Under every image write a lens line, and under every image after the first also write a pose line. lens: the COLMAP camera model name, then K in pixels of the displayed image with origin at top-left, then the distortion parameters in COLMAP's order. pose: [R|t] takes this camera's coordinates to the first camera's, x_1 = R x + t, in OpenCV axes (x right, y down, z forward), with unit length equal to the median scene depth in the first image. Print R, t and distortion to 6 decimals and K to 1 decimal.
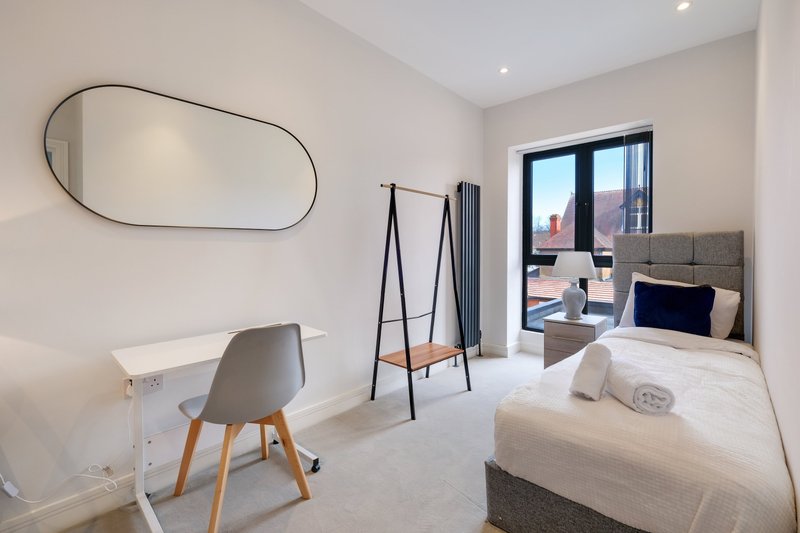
lens RADIAL K [[353.1, 0, 400.4], [0, 353.1, 259.7], [0, 0, 1]] dist [-0.000601, 0.000487]
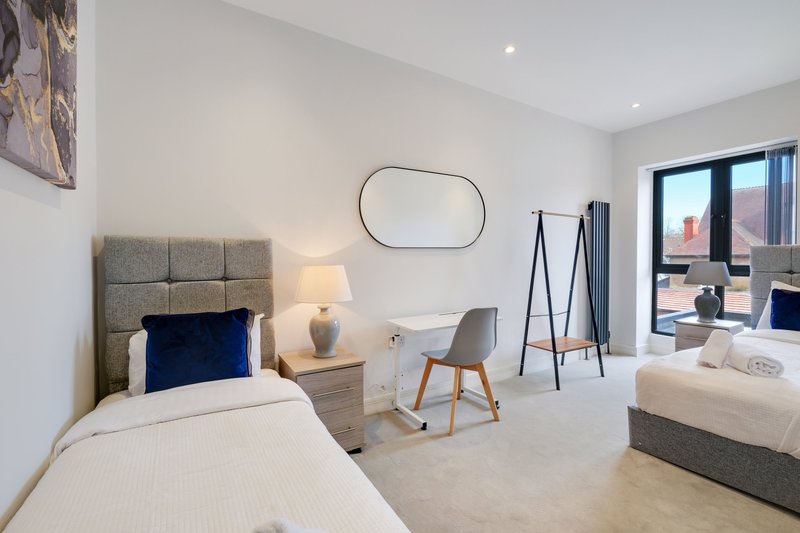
lens RADIAL K [[353.1, 0, 400.3], [0, 353.1, 267.5], [0, 0, 1]] dist [-0.000601, 0.000487]
pose [[0.962042, 0.003560, -0.272879, -0.161420], [-0.003482, 0.999994, 0.000772, -0.002312], [0.272880, 0.000208, 0.962048, -0.397695]]
